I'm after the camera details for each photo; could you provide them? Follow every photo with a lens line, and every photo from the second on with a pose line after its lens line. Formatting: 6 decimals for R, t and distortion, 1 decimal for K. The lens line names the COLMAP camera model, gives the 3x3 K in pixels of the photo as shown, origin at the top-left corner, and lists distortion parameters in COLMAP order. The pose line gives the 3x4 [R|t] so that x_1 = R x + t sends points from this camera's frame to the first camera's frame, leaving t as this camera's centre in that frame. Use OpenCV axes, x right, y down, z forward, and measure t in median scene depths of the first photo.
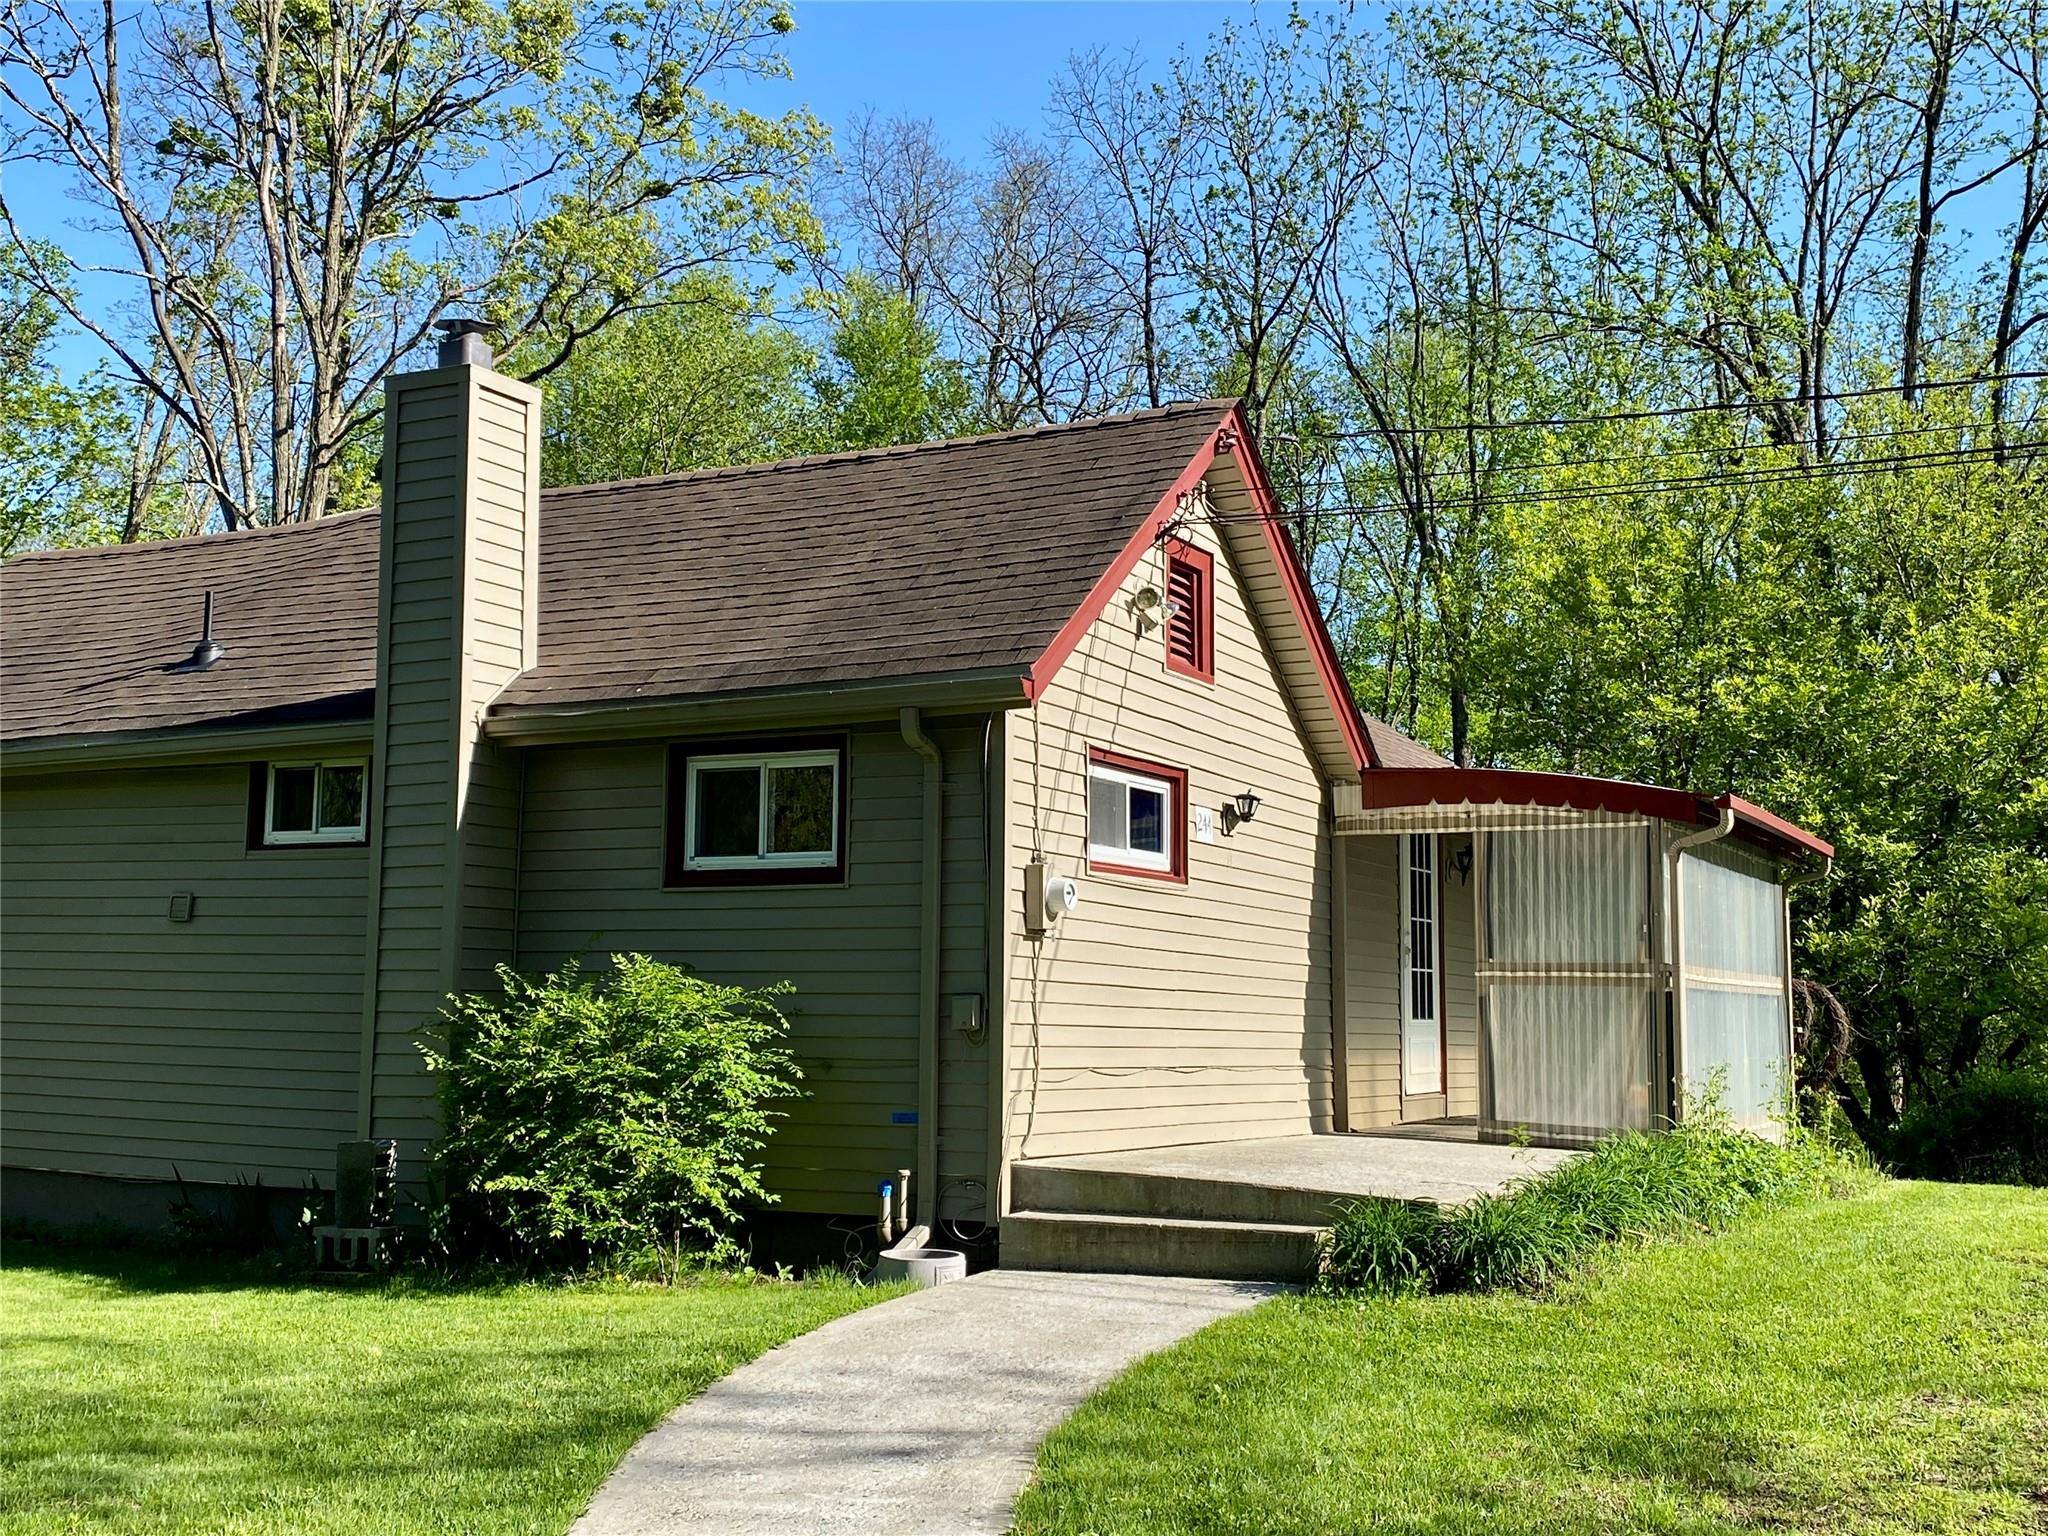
lens RADIAL K [[2277.5, 0, 1024.0], [0, 2277.5, 768.0], [0, 0, 1]] dist [0.119771, -0.284654]
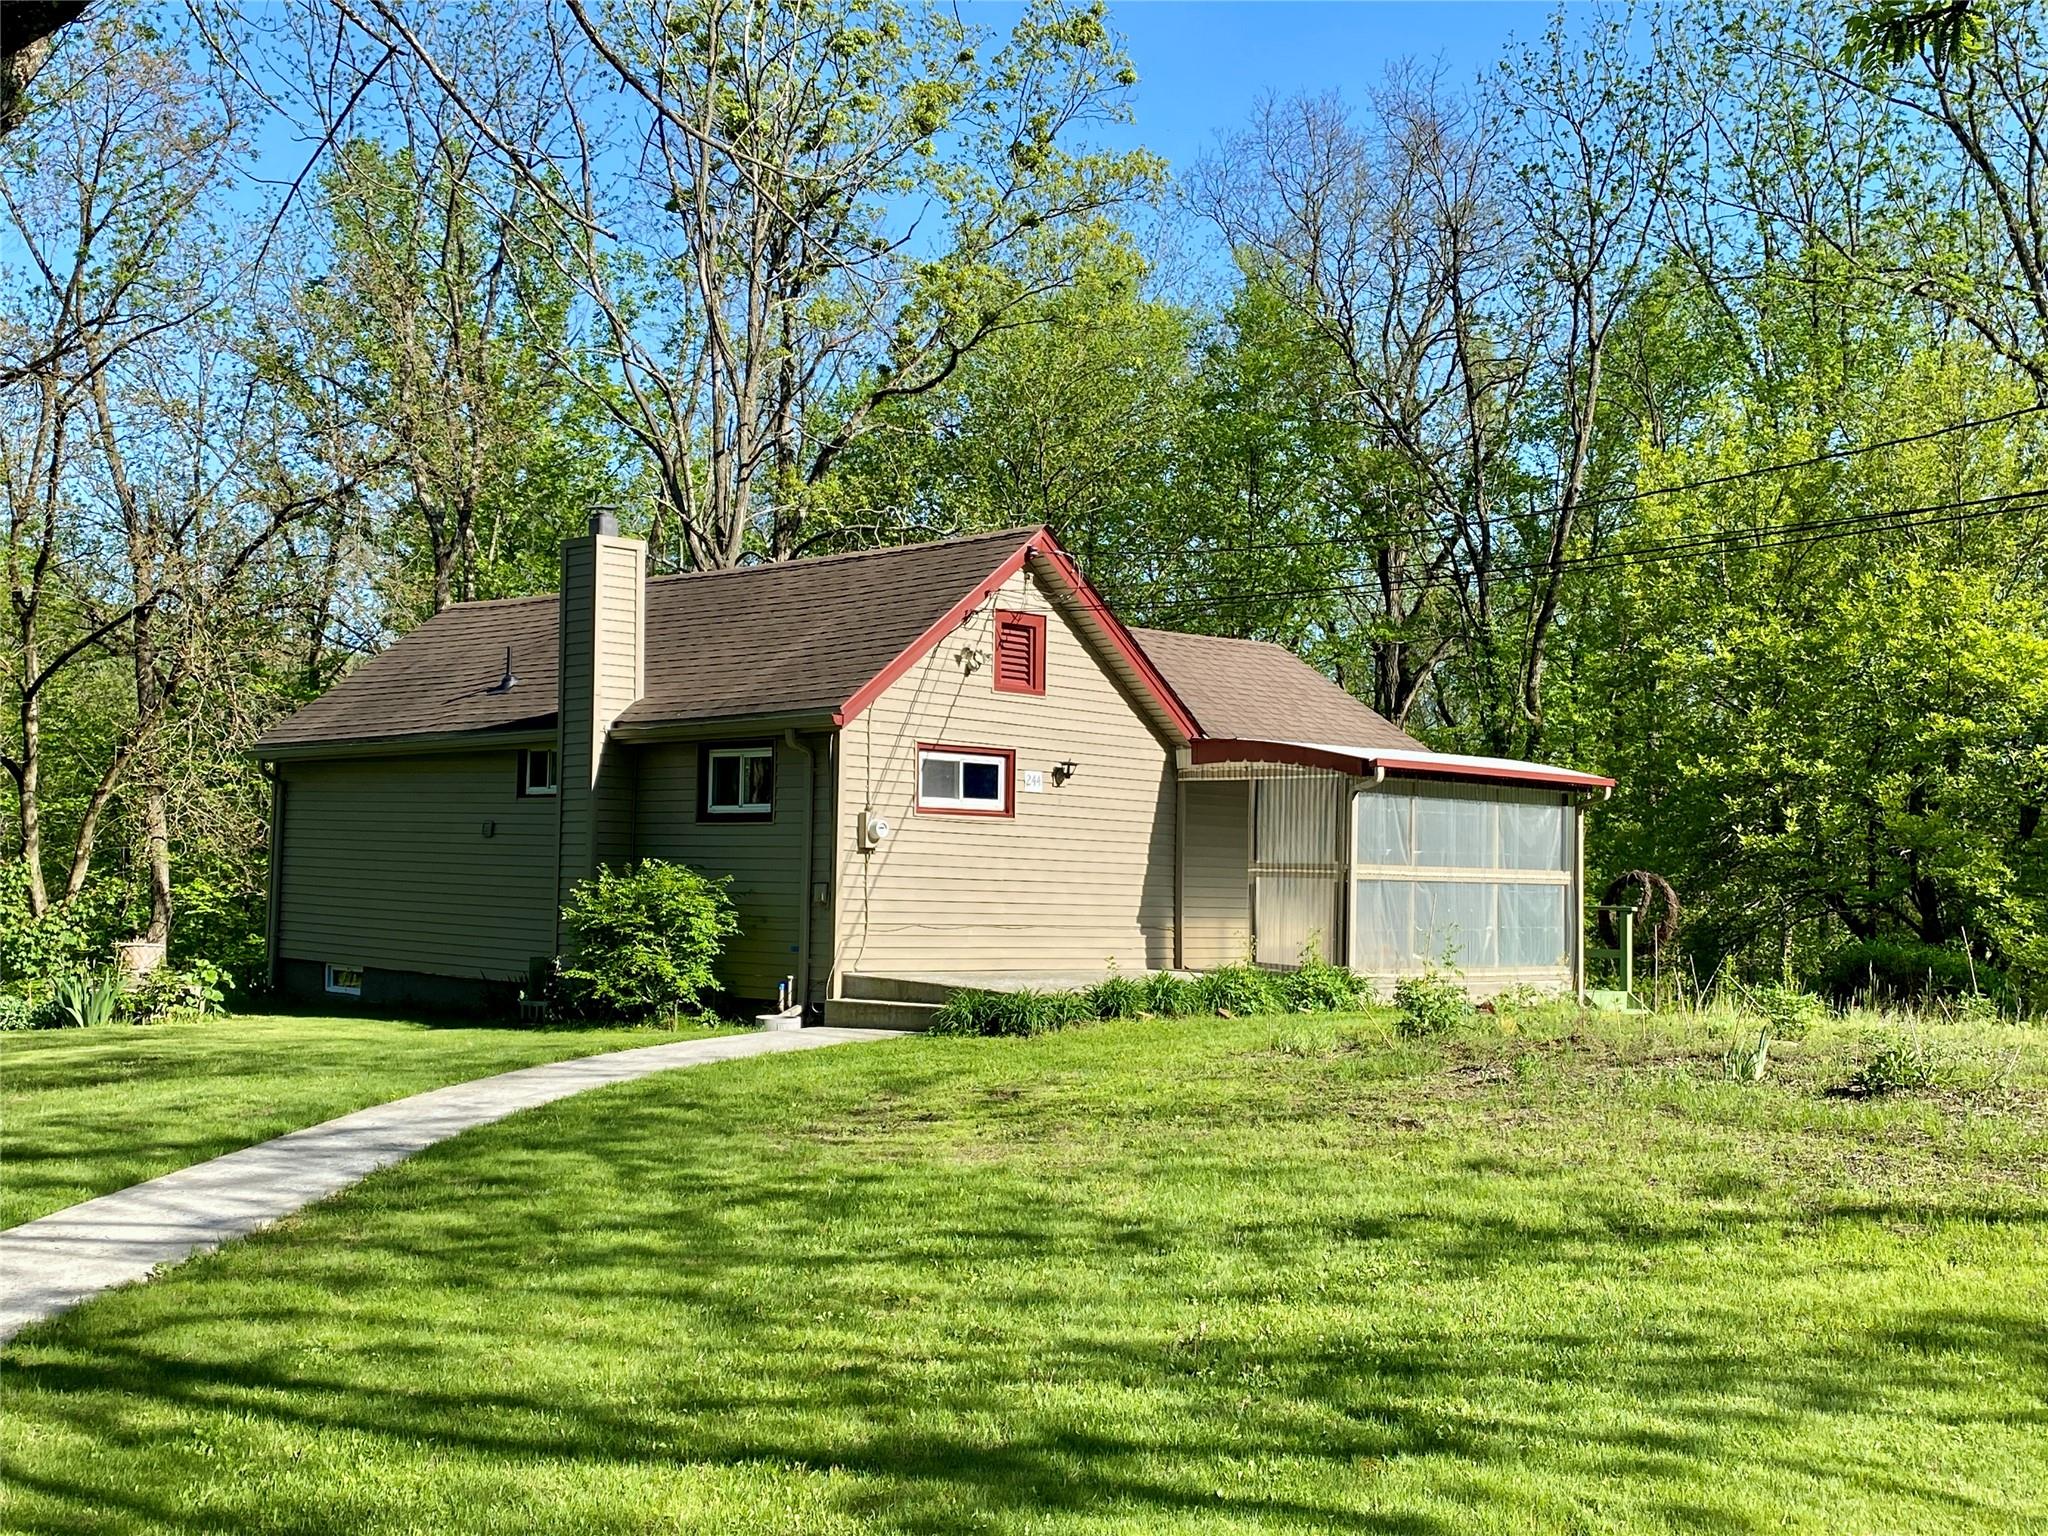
lens RADIAL K [[2241.5, 0, 1024.0], [0, 2241.5, 768.0], [0, 0, 1]] dist [0.030043, -0.005309]
pose [[0.965051, -0.006010, -0.261993, 0.526517], [0.019725, 0.998567, 0.049749, -0.069883], [0.261318, -0.053178, 0.963787, -0.609352]]
